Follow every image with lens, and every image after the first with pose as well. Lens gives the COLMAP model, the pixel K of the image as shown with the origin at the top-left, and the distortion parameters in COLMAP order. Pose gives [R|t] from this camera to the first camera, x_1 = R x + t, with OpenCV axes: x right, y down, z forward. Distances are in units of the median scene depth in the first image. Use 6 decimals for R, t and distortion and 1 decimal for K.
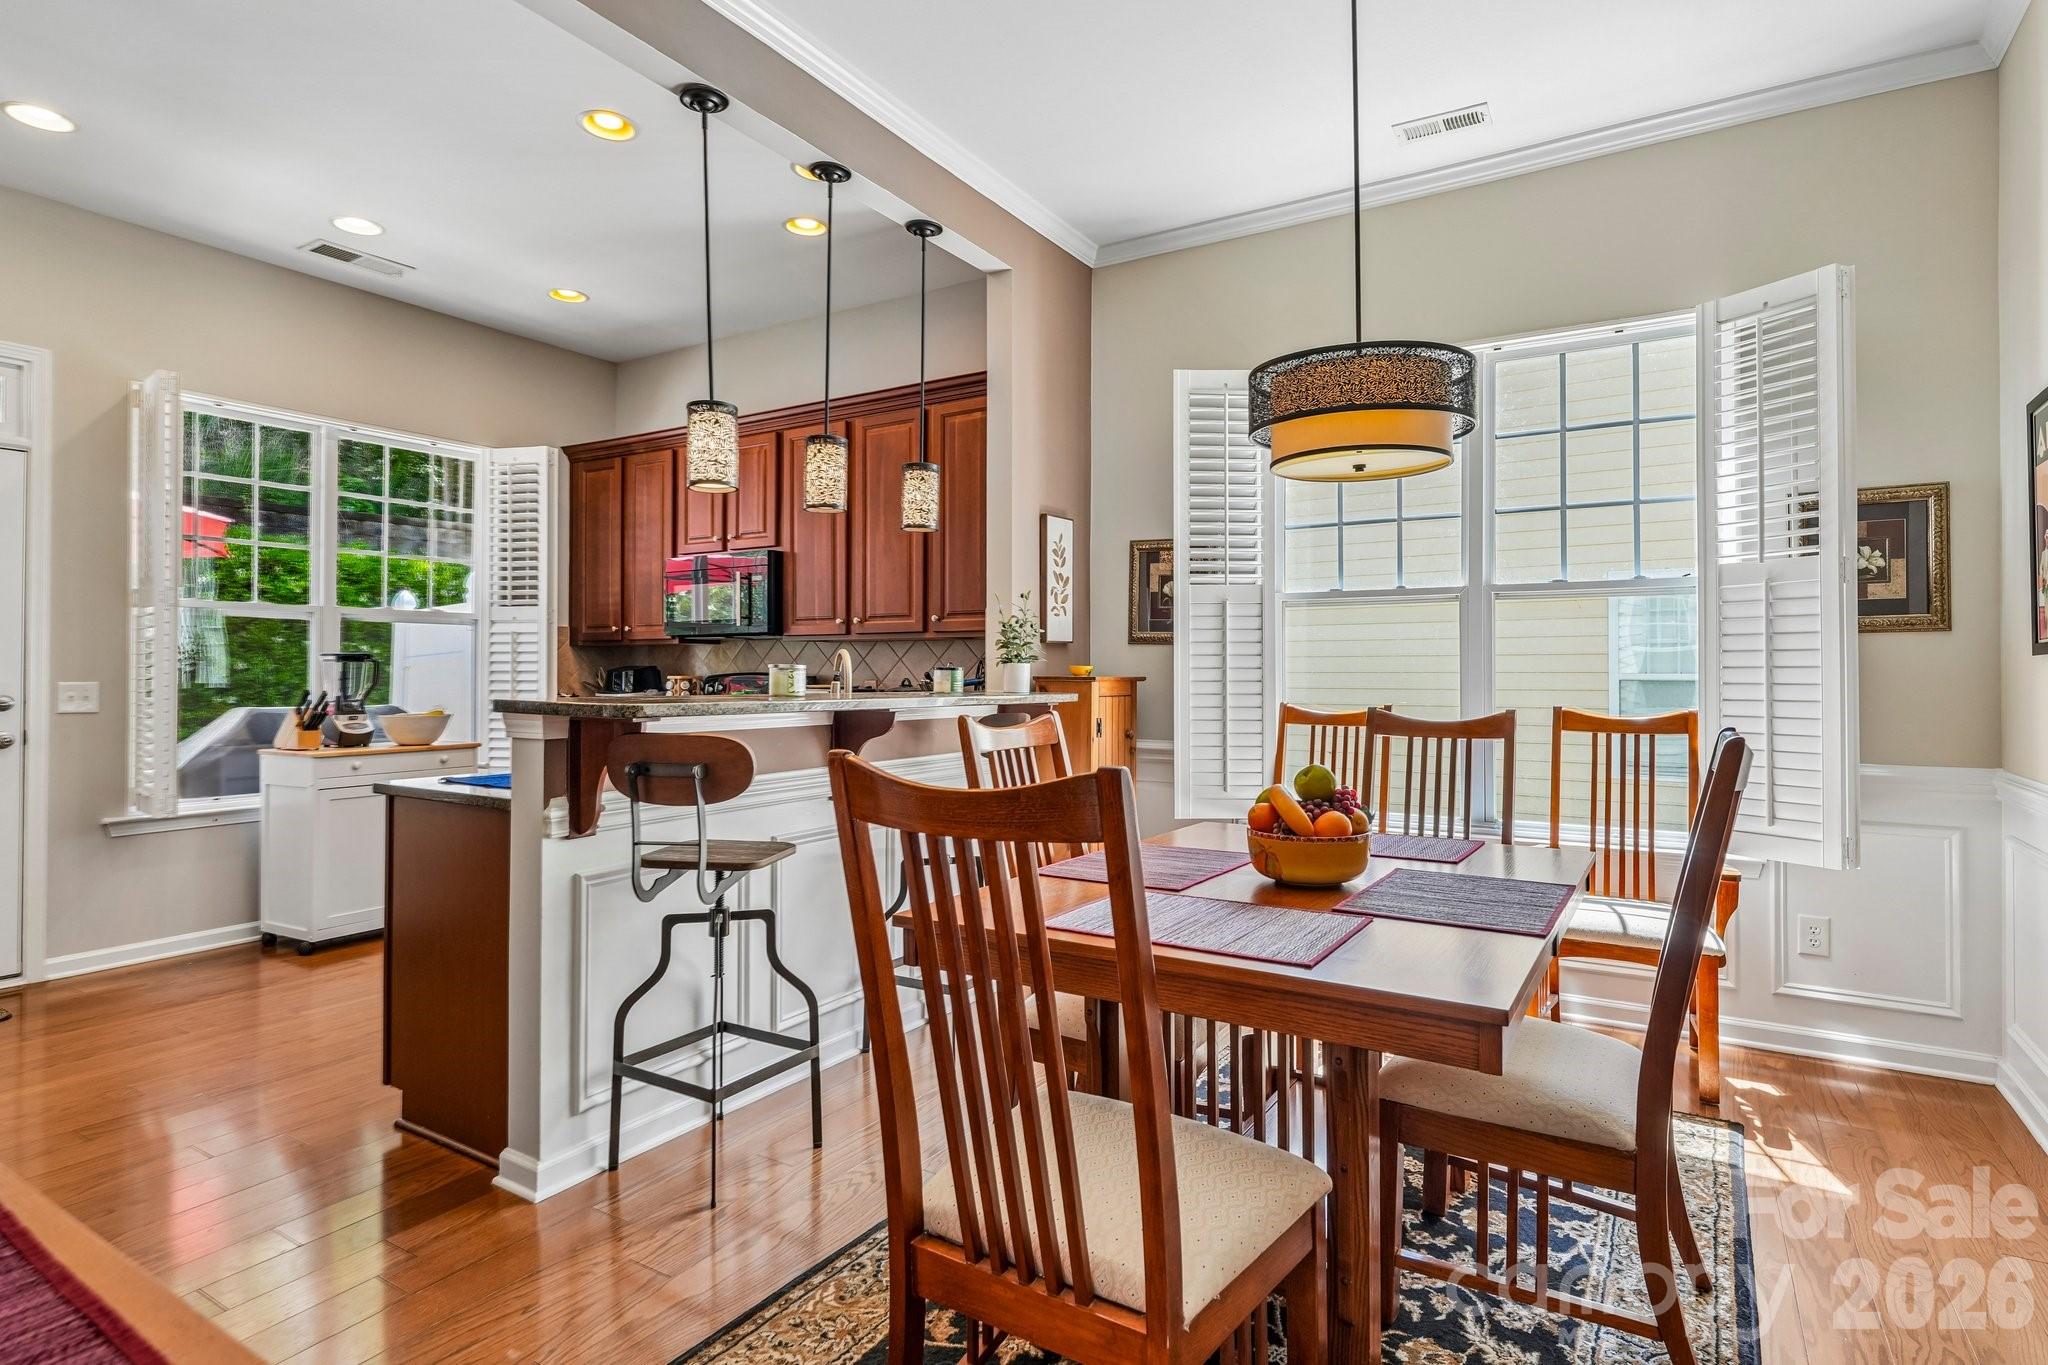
lens RADIAL K [[1052.3, 0, 1001.3], [0, 1052.3, 655.7], [0, 0, 1]] dist [0.003392, 0.000379]
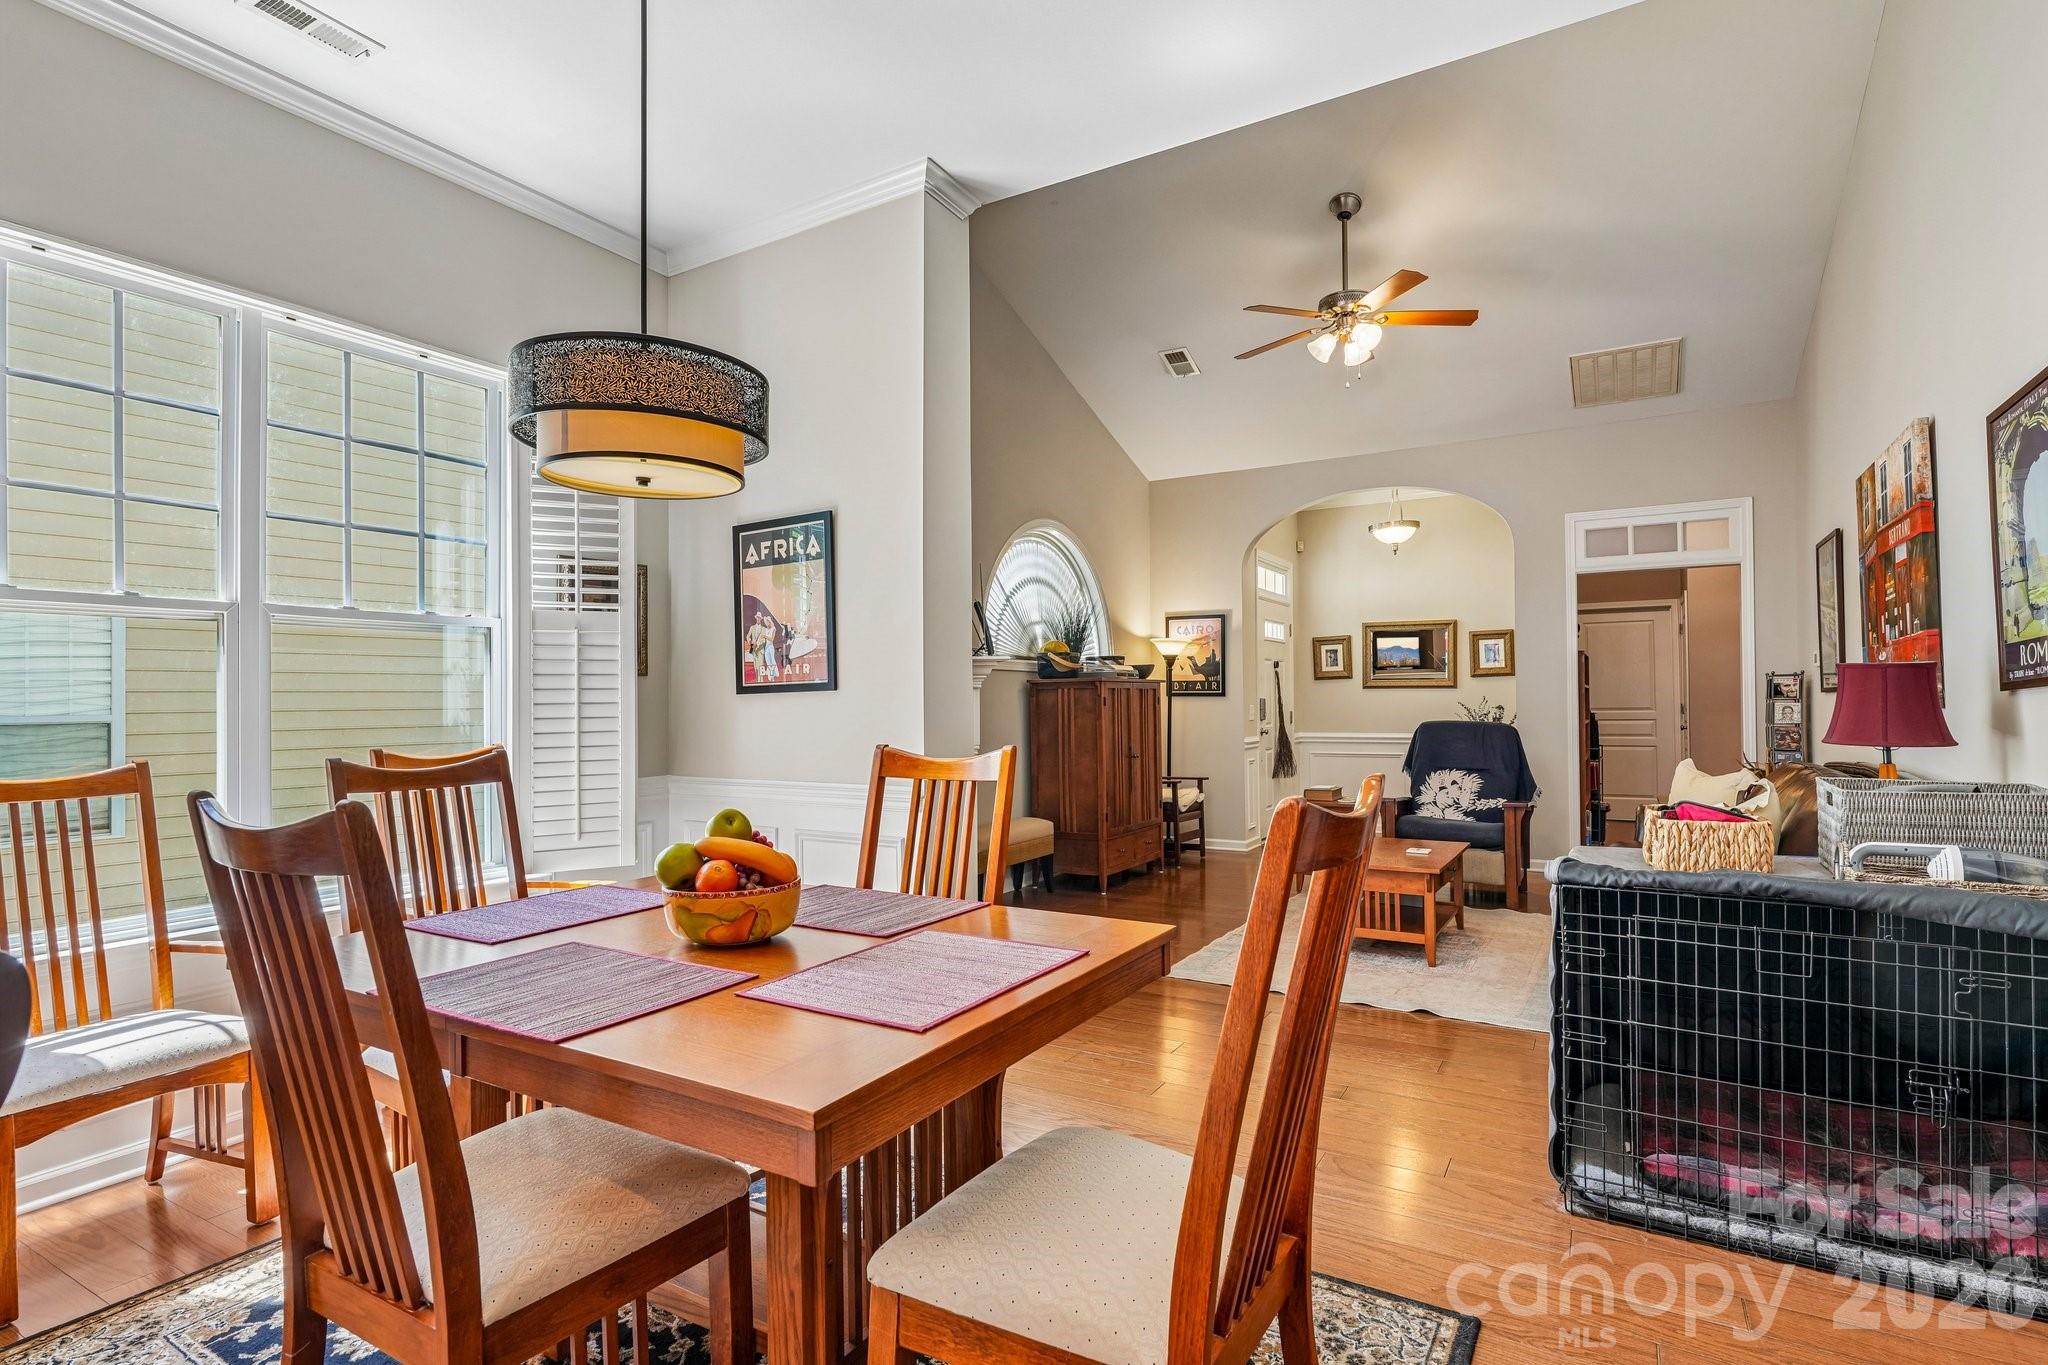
lens RADIAL K [[1000.0, 0, 1042.6], [0, 1000.0, 684.5], [0, 0, 1]] dist [0.005511, -0.000598]
pose [[-0.036607, 0.016156, 0.999199, -0.278255], [-0.003425, 0.999861, -0.016292, 0.003782], [-0.999324, -0.004019, -0.036546, 0.365228]]
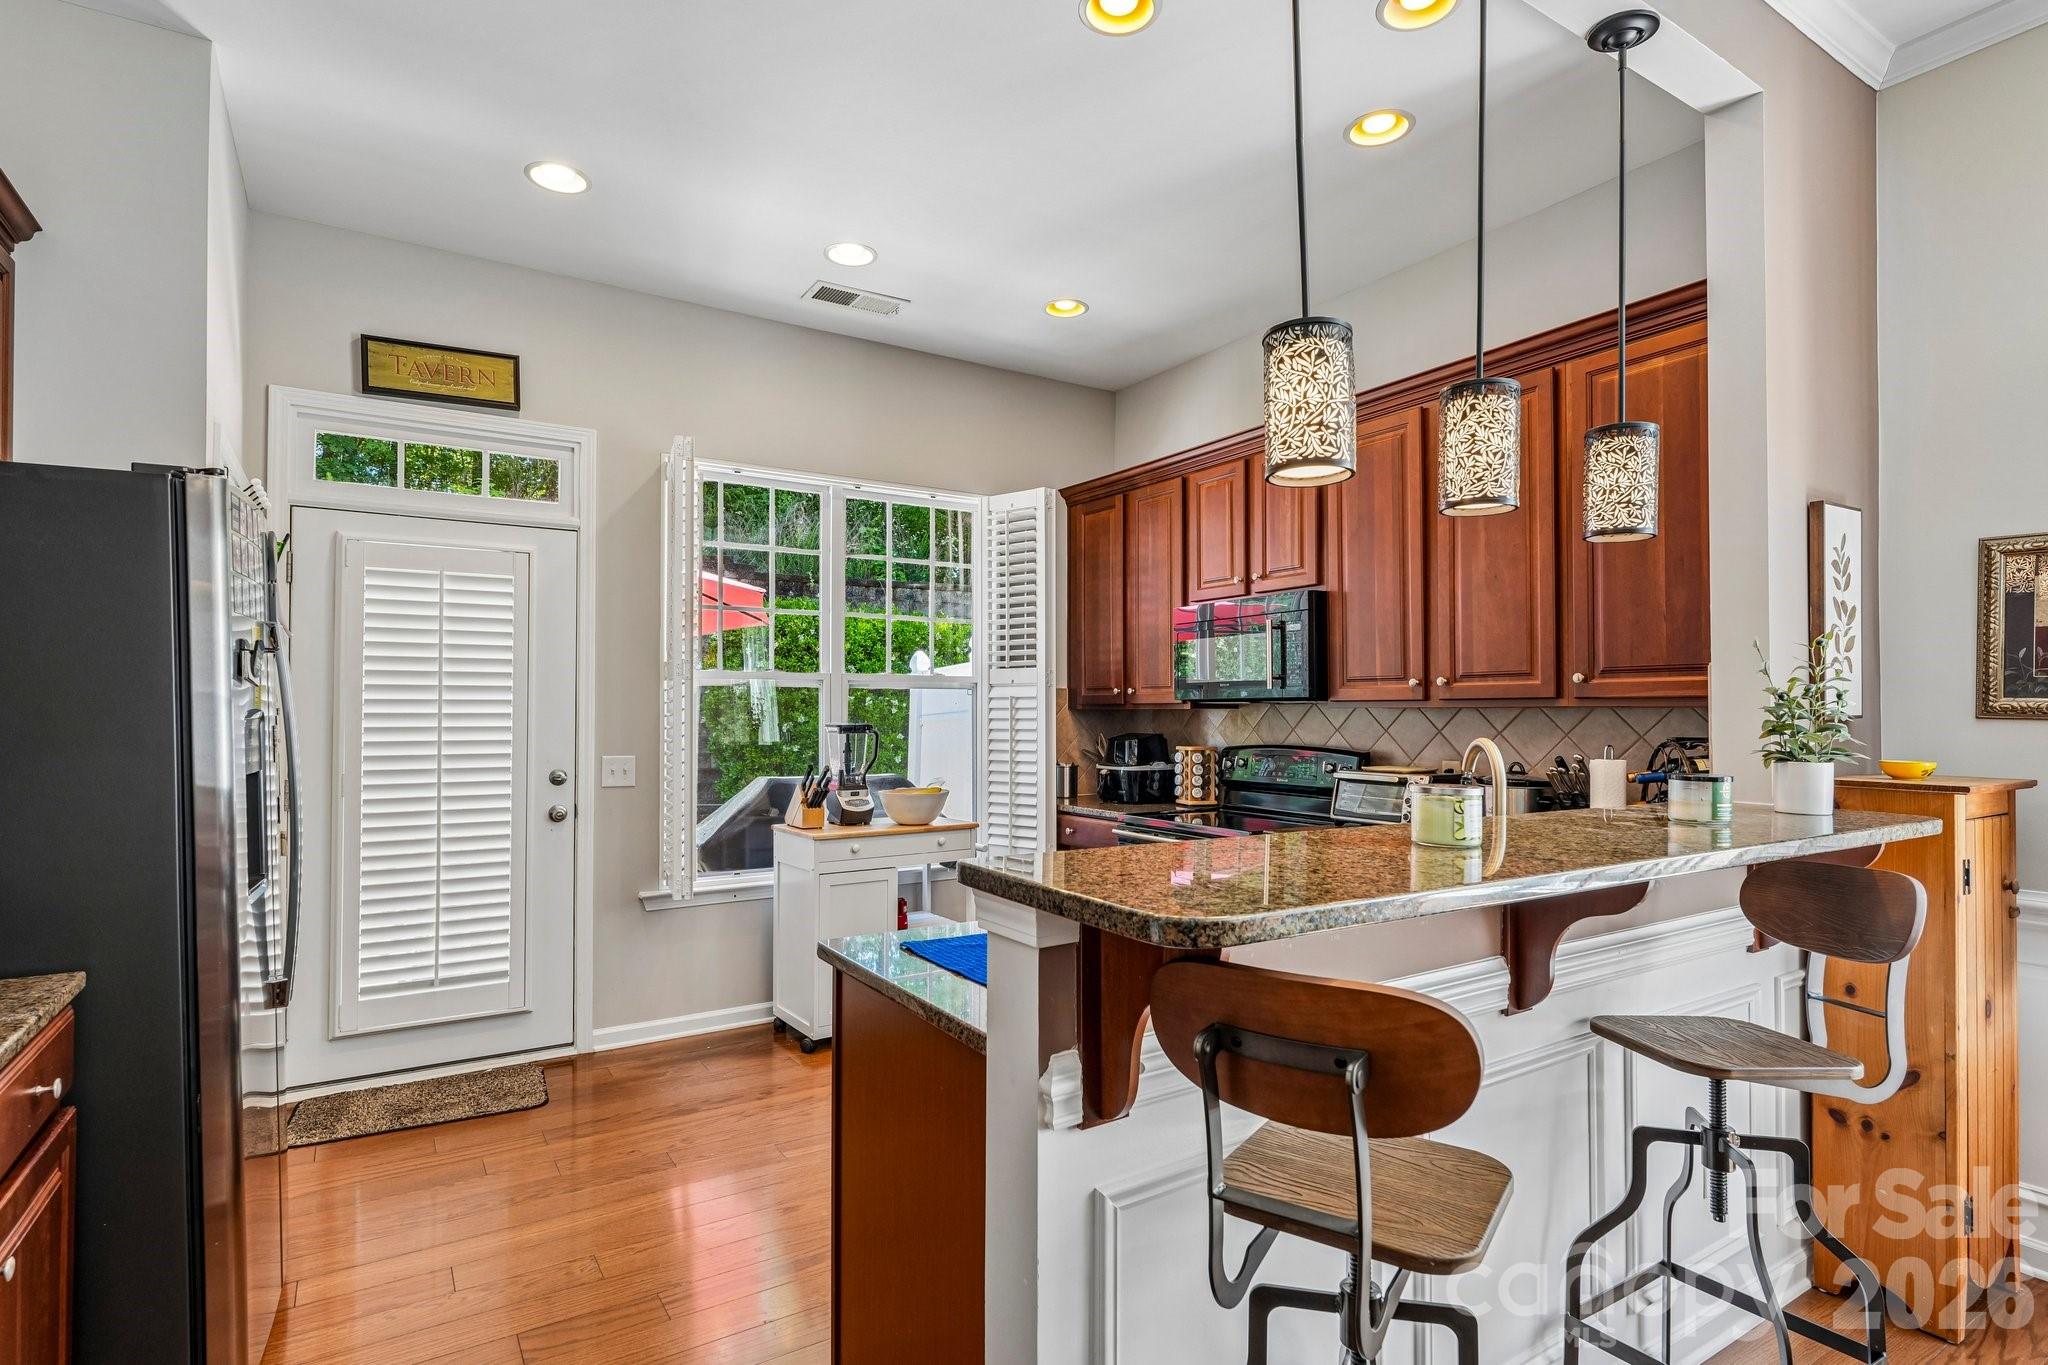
lens RADIAL K [[1000.0, 0, 1012.9], [0, 1000.0, 692.7], [0, 0, 1]] dist [0.005511, -0.000598]
pose [[0.904279, -0.008945, -0.426848, -0.115580], [0.006544, 0.999953, -0.007092, -0.023944], [0.426891, 0.003620, 0.904296, 0.270311]]
